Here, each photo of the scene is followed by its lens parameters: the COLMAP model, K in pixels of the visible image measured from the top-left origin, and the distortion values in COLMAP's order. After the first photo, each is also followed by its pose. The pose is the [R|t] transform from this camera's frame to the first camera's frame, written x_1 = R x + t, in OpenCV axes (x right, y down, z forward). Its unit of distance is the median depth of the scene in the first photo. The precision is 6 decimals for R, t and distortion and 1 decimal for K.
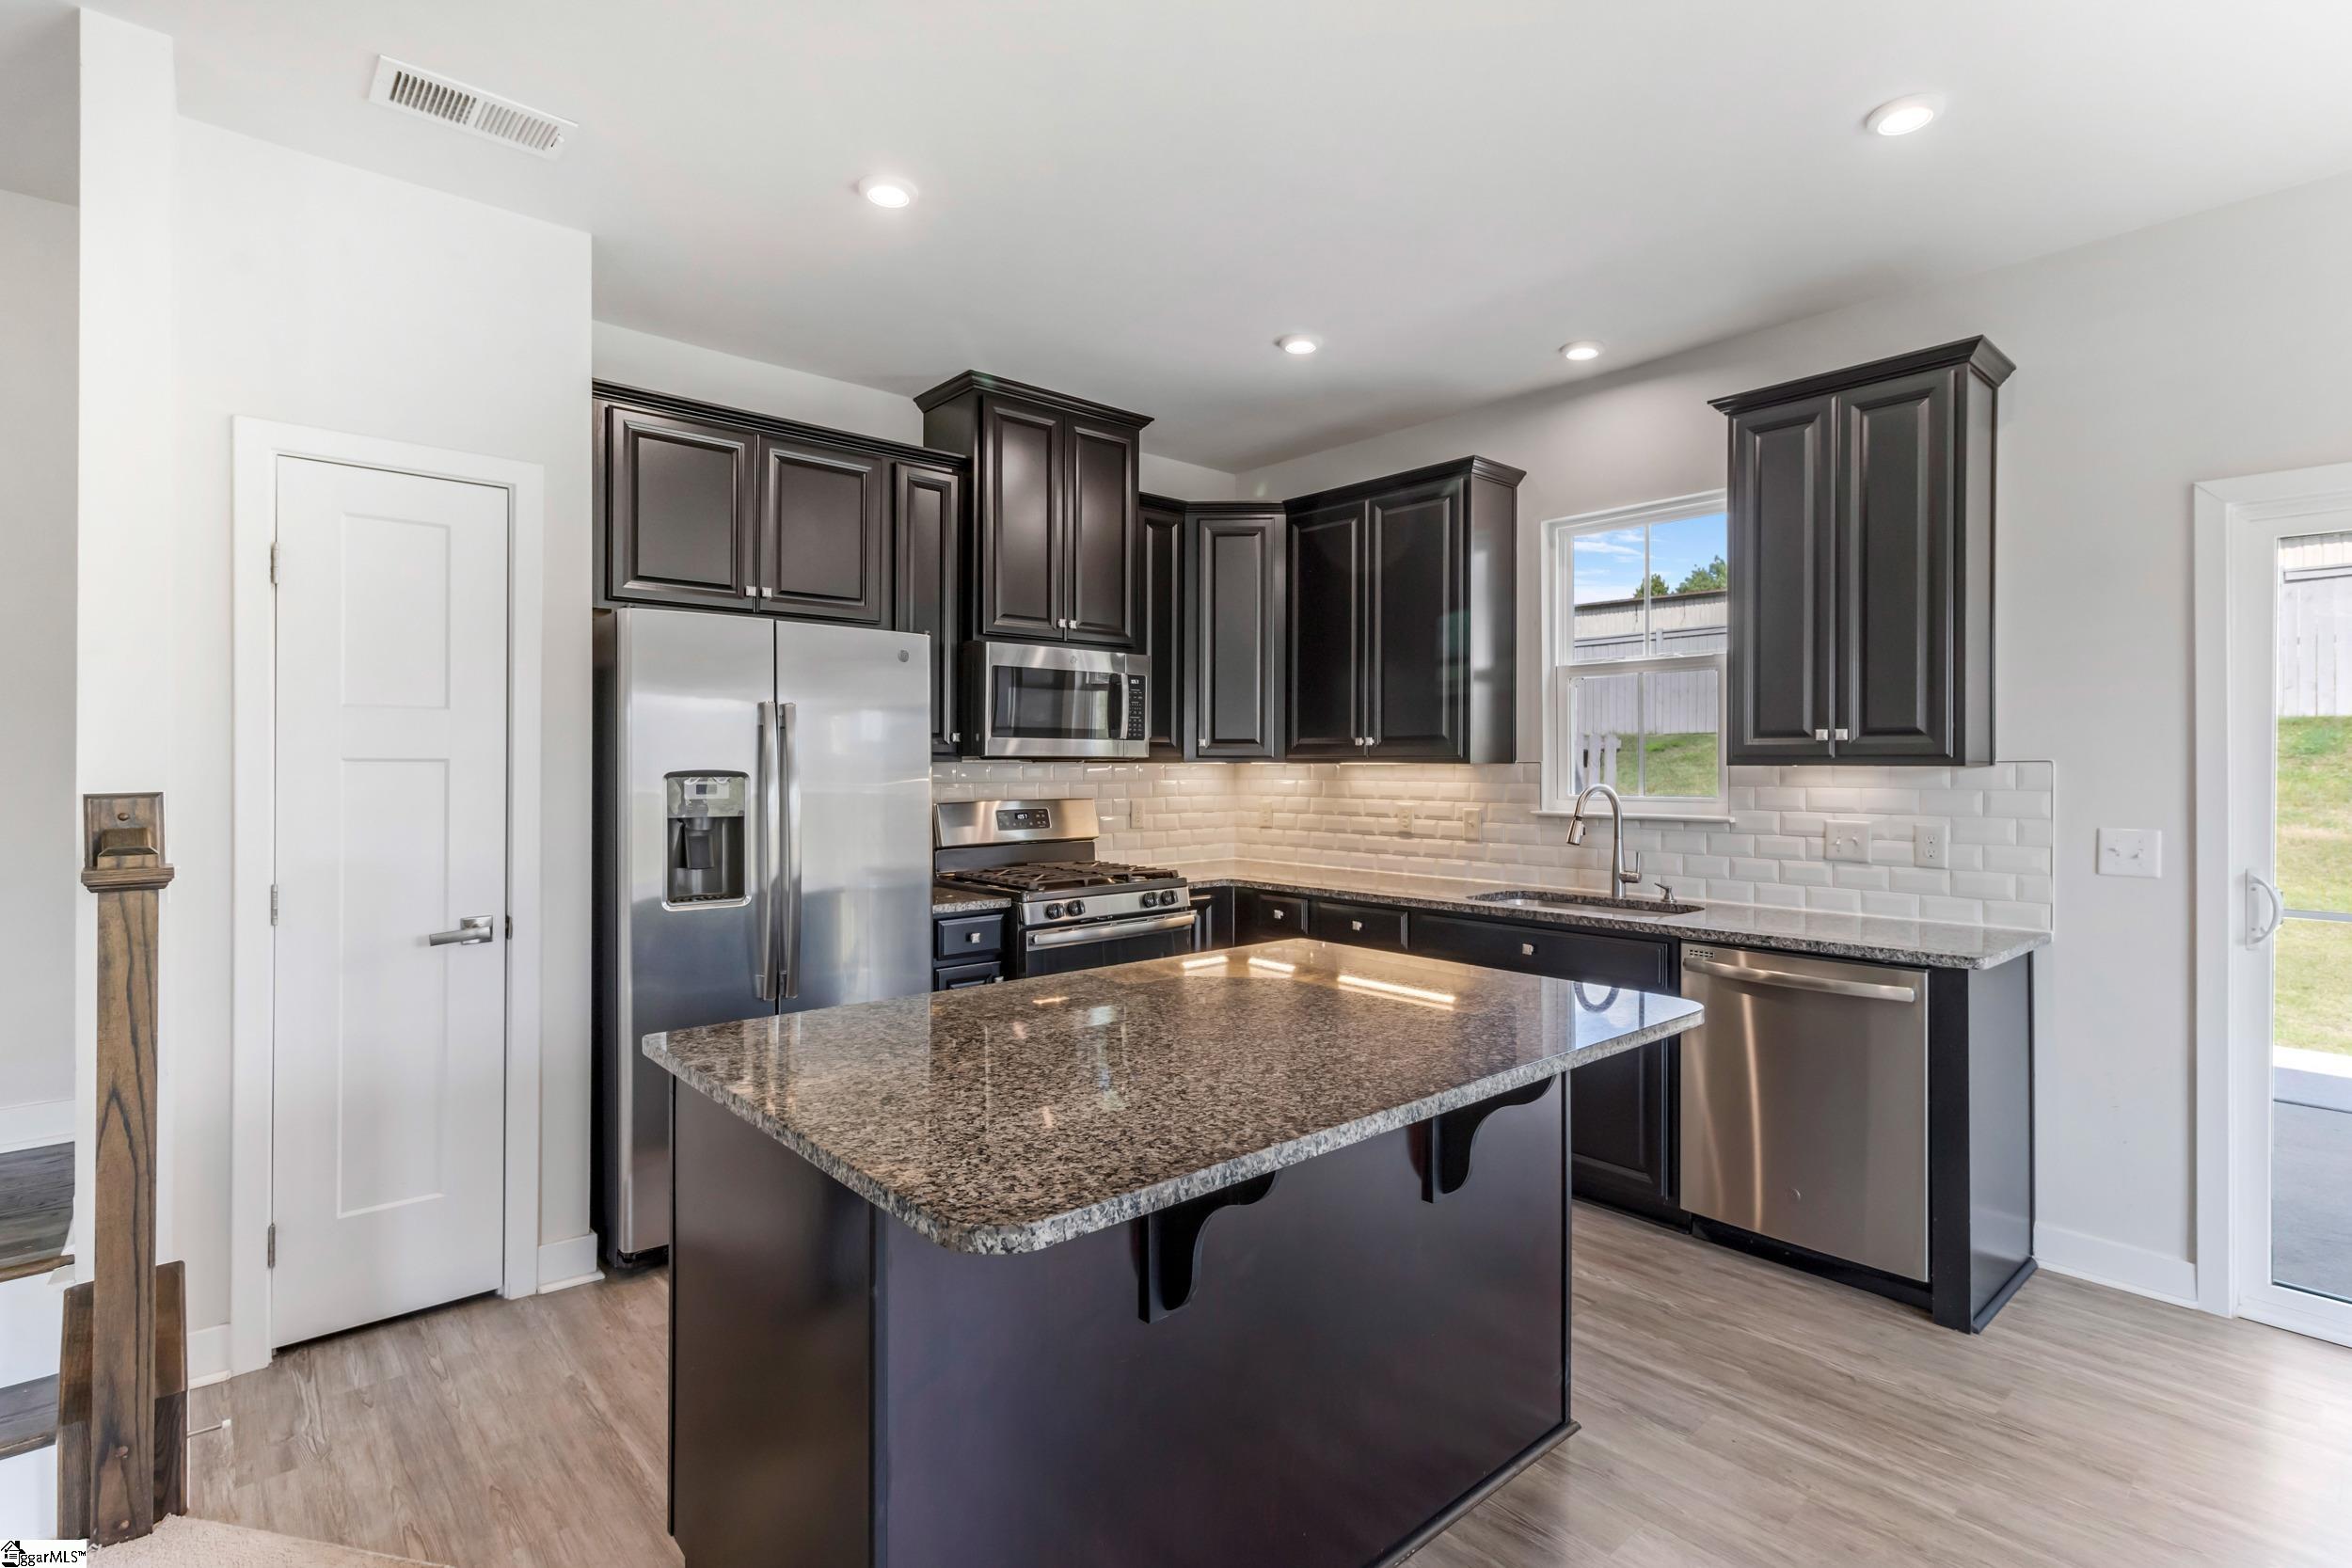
lens RADIAL K [[1135.4, 0, 1193.4], [0, 1135.4, 761.5], [0, 0, 1]] dist [0.003611, -0.000285]
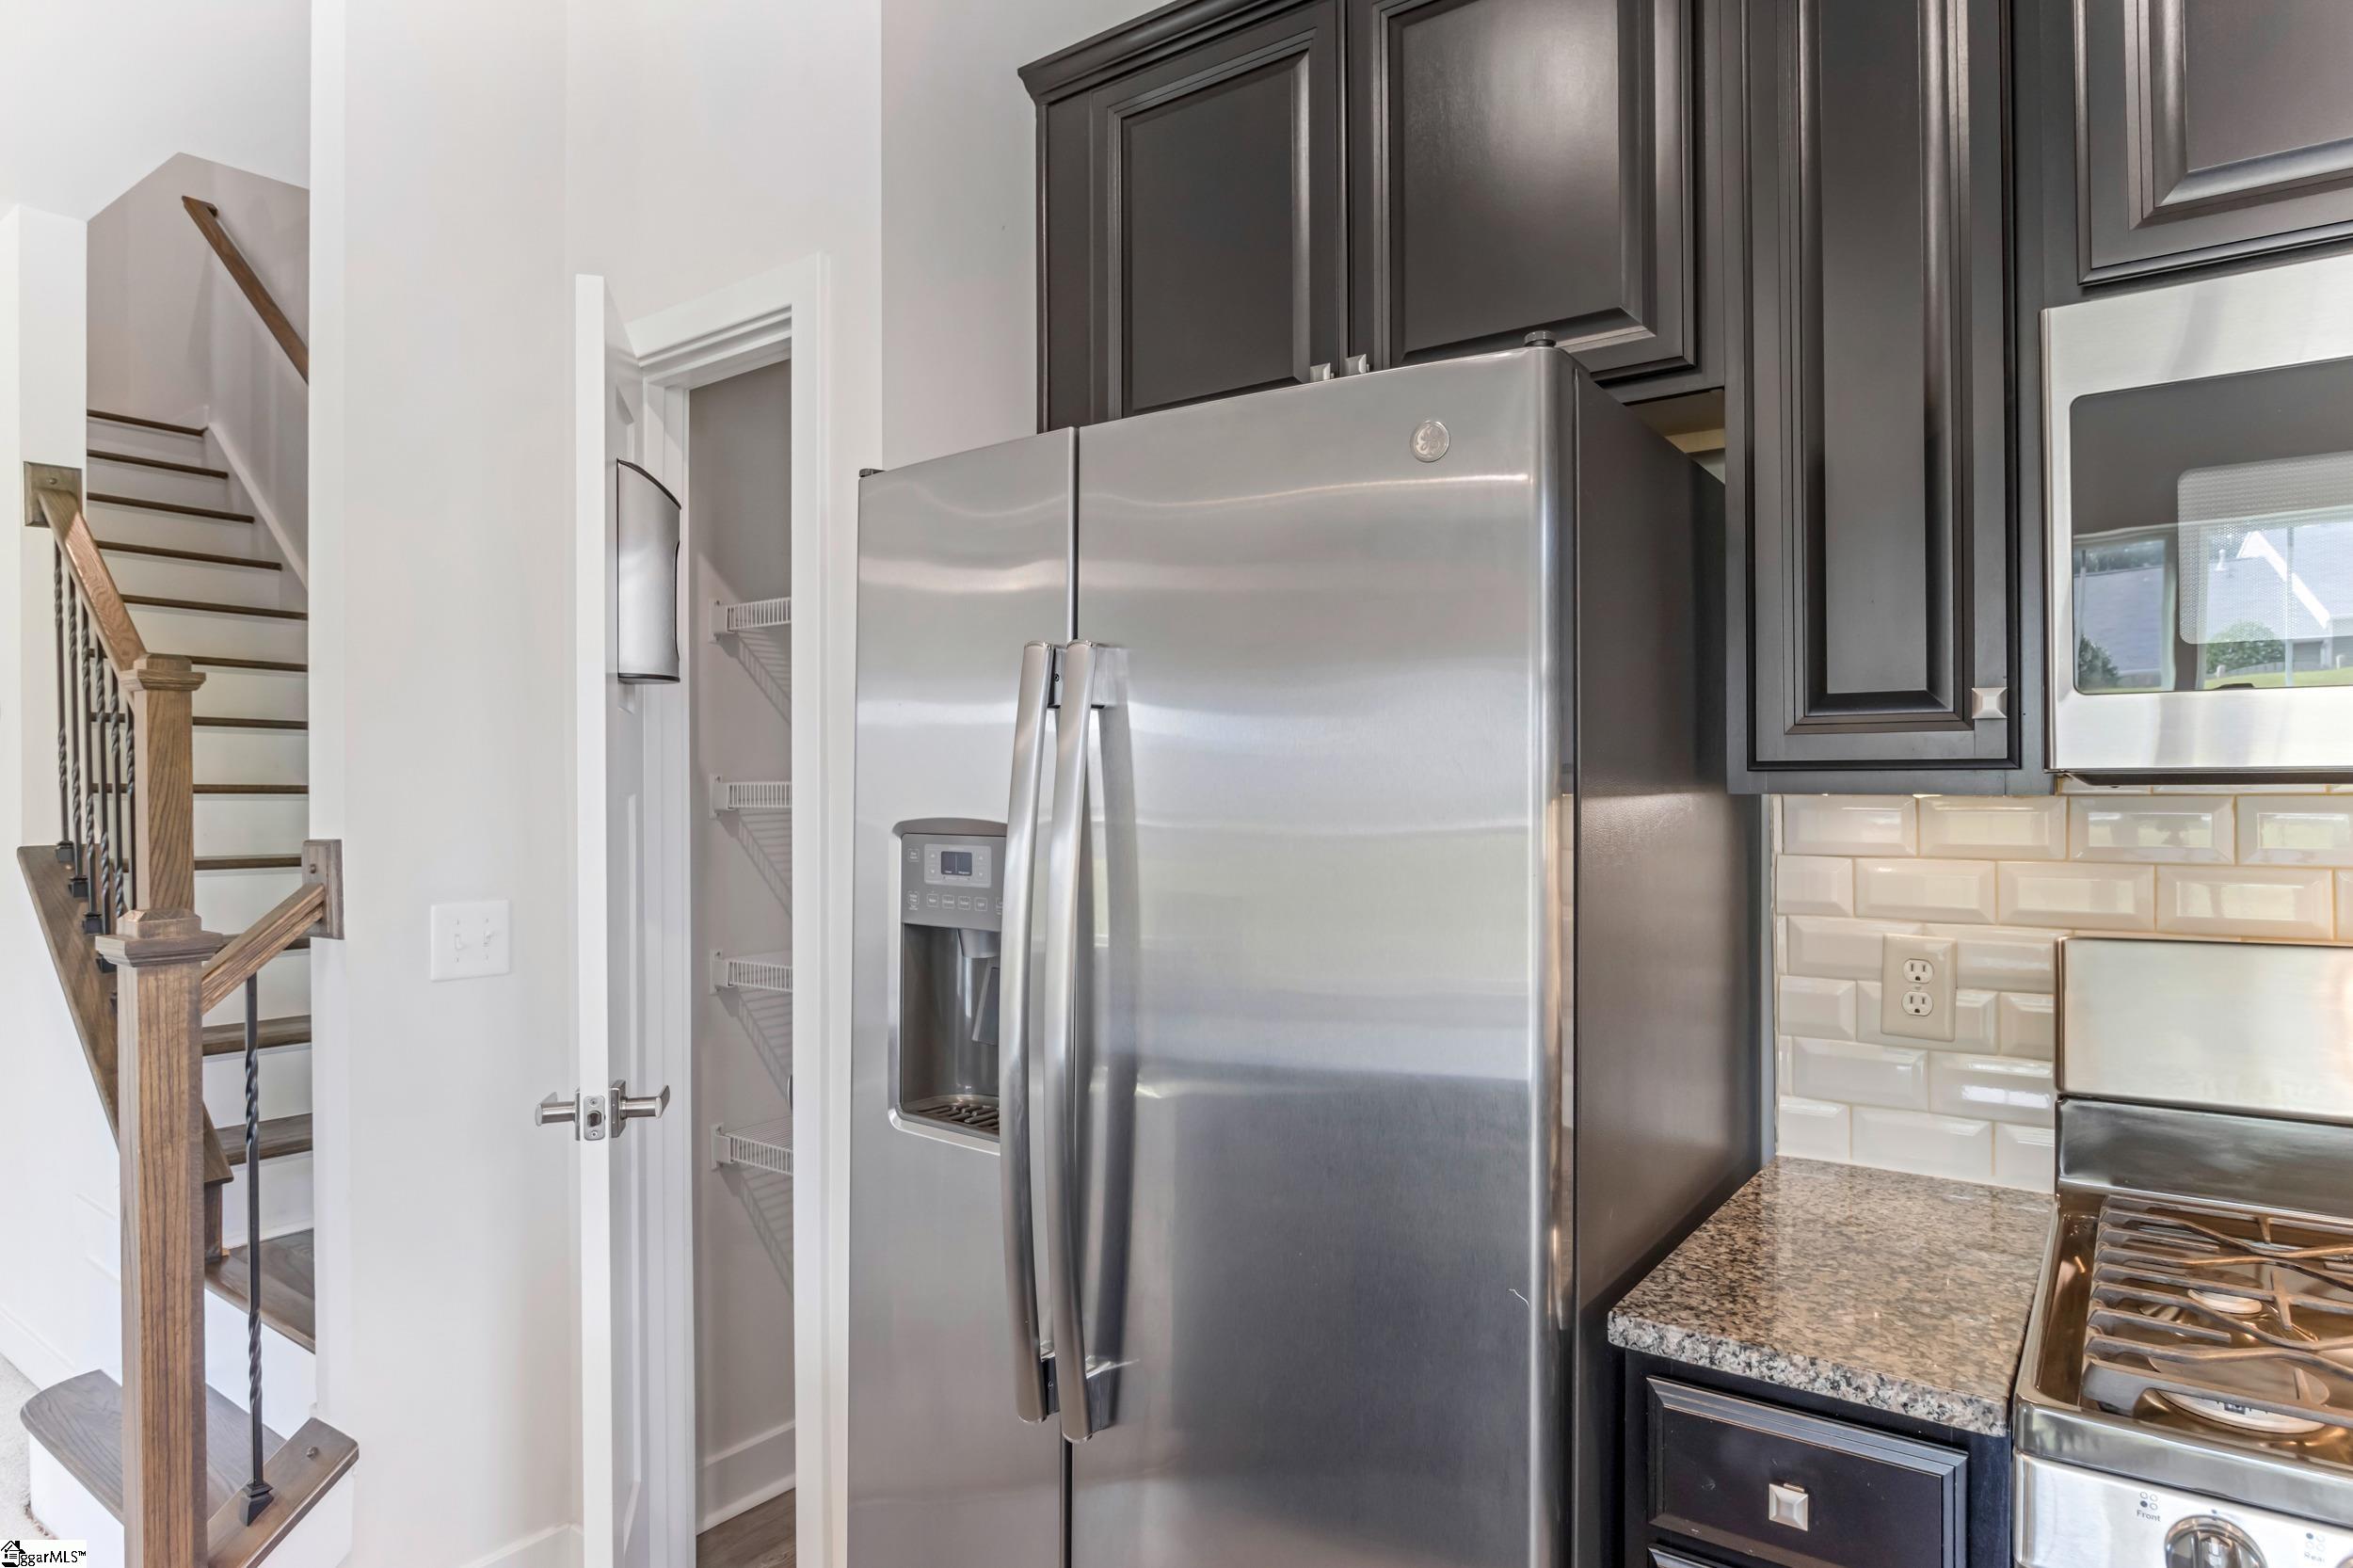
lens RADIAL K [[1388.2, 0, 1151.8], [0, 1388.2, 782.7], [0, 0, 1]] dist [-0.018815, -0.002555]
pose [[0.193727, -0.006624, -0.981033, 0.083380], [0.007454, 0.999958, -0.005280, -0.002220], [0.981027, -0.006290, 0.193768, 0.843928]]
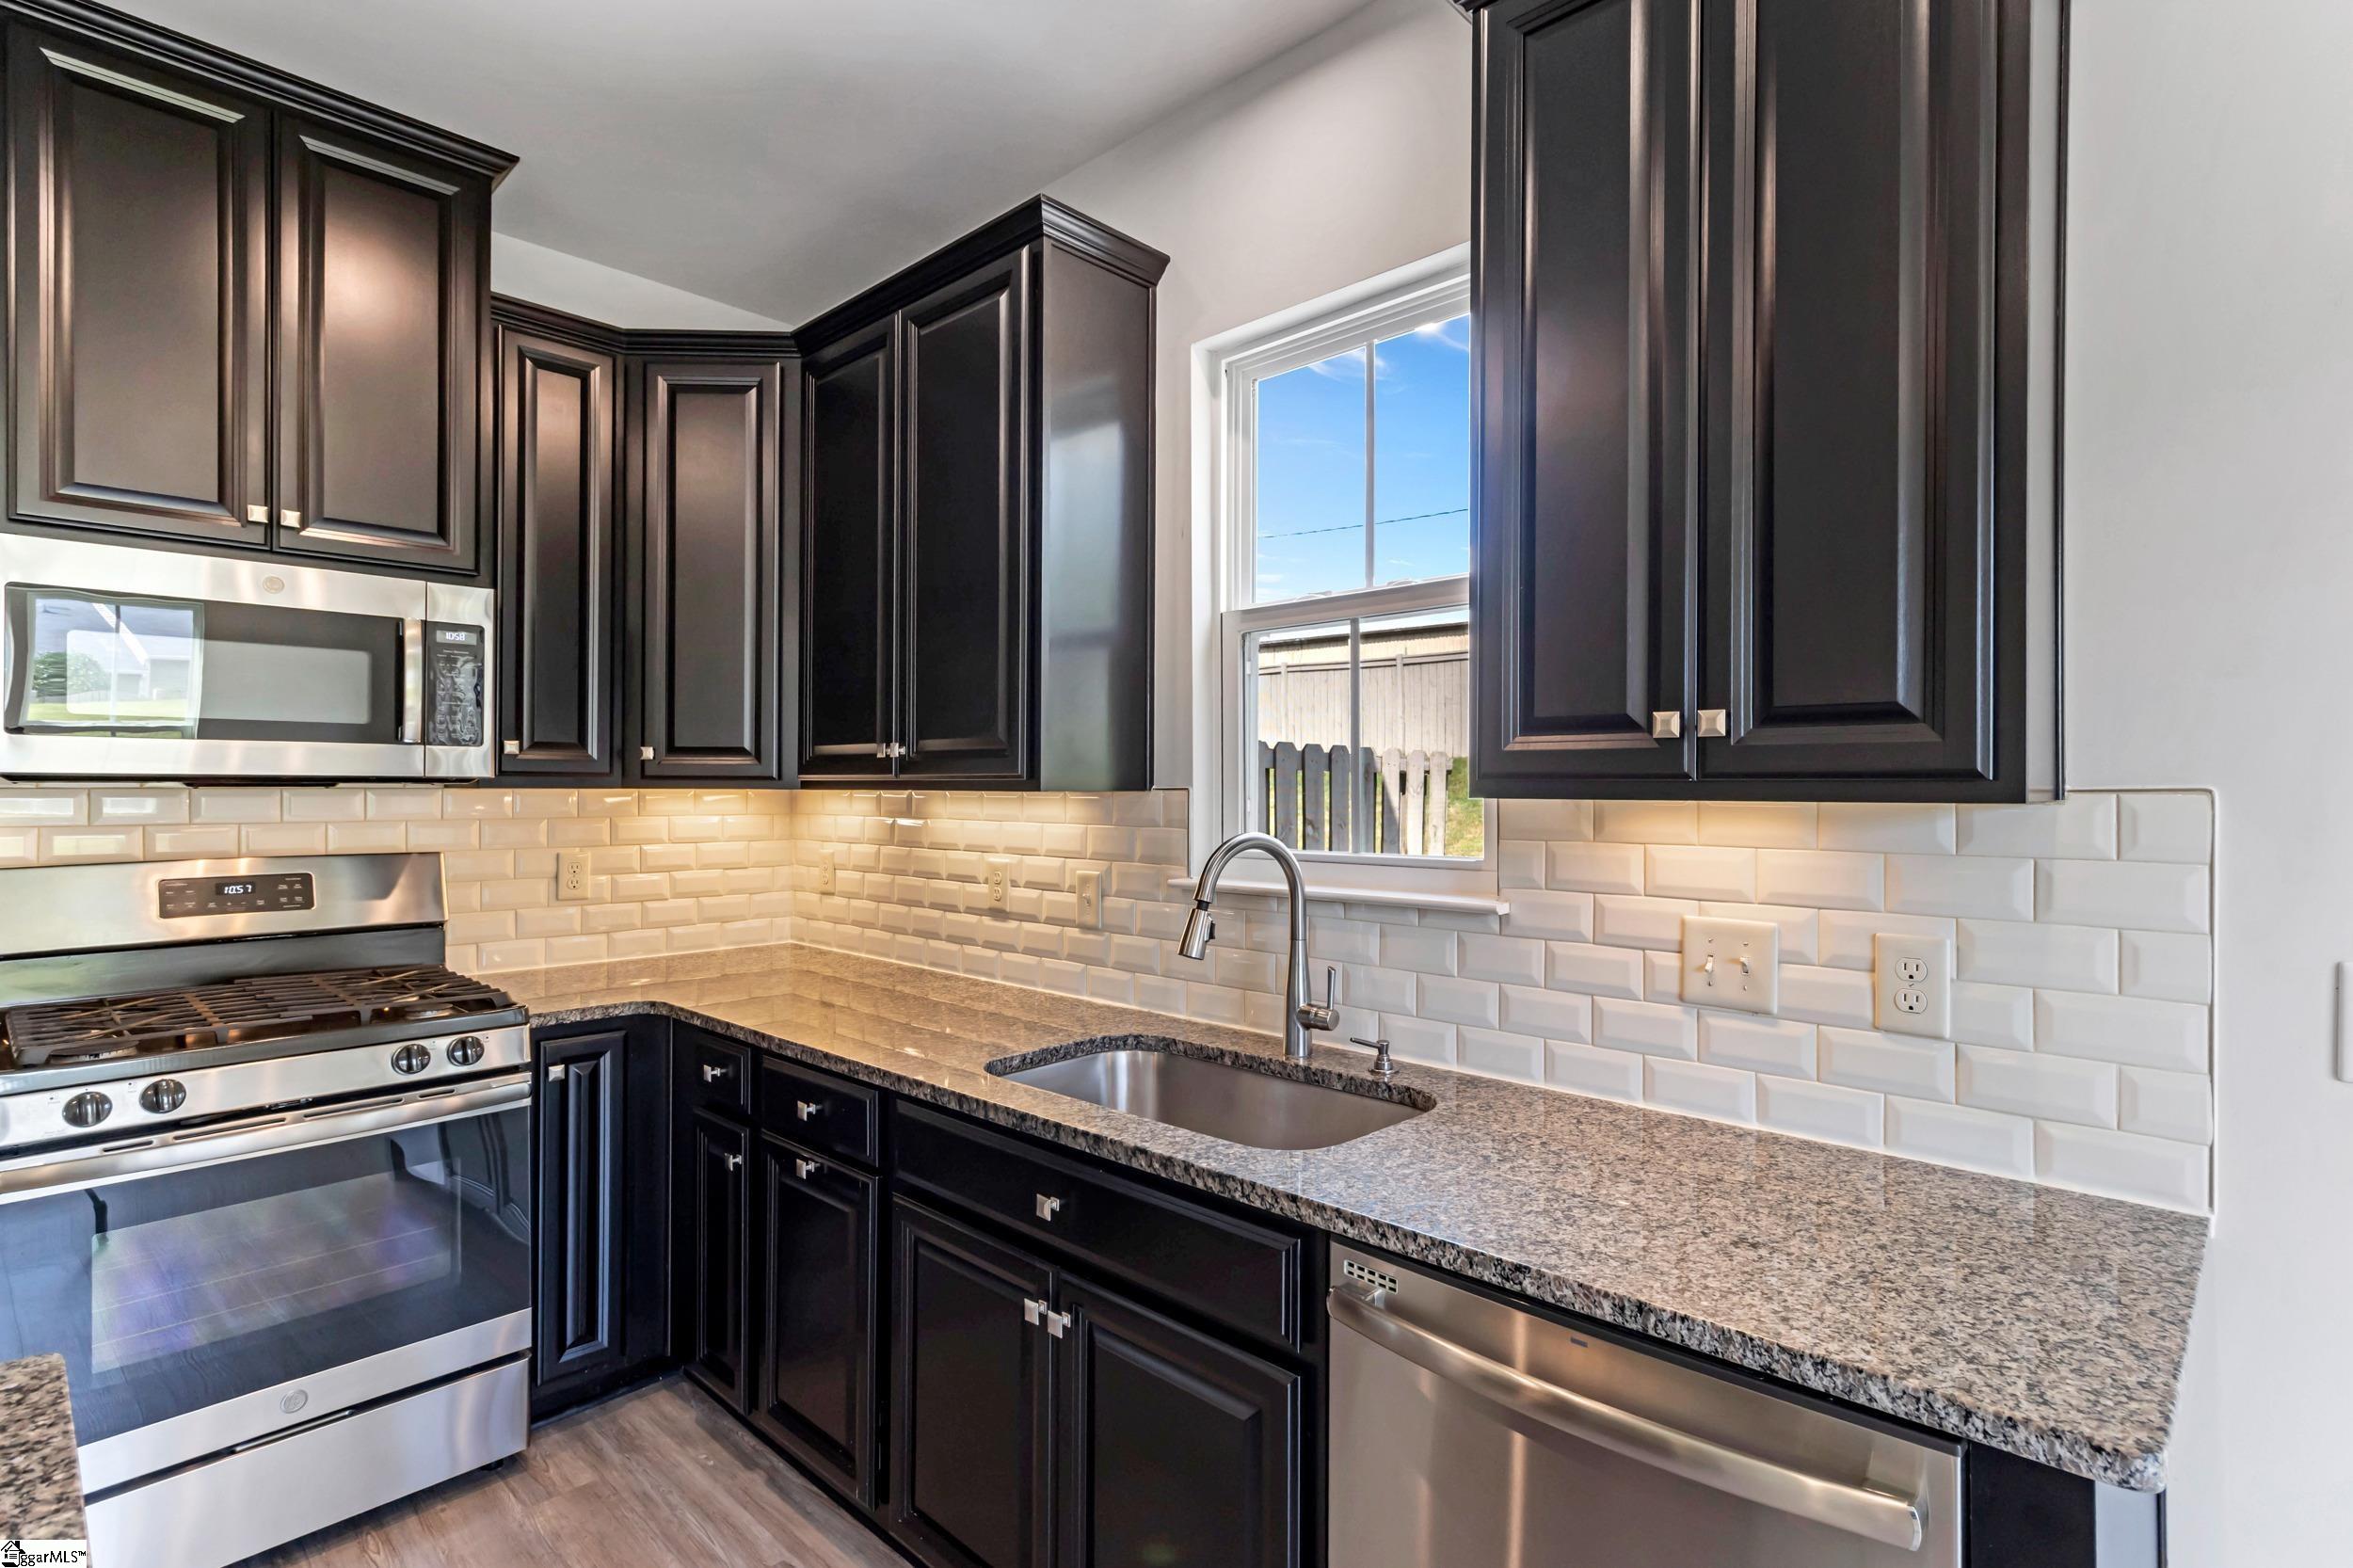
lens RADIAL K [[1136.0, 0, 1204.0], [0, 1136.0, 785.3], [0, 0, 1]] dist [0.003611, -0.000285]
pose [[0.996508, 0.002420, 0.083465, 0.318247], [-0.002398, 0.999997, -0.000361, -0.001018], [-0.083466, 0.000160, 0.996511, 0.546955]]
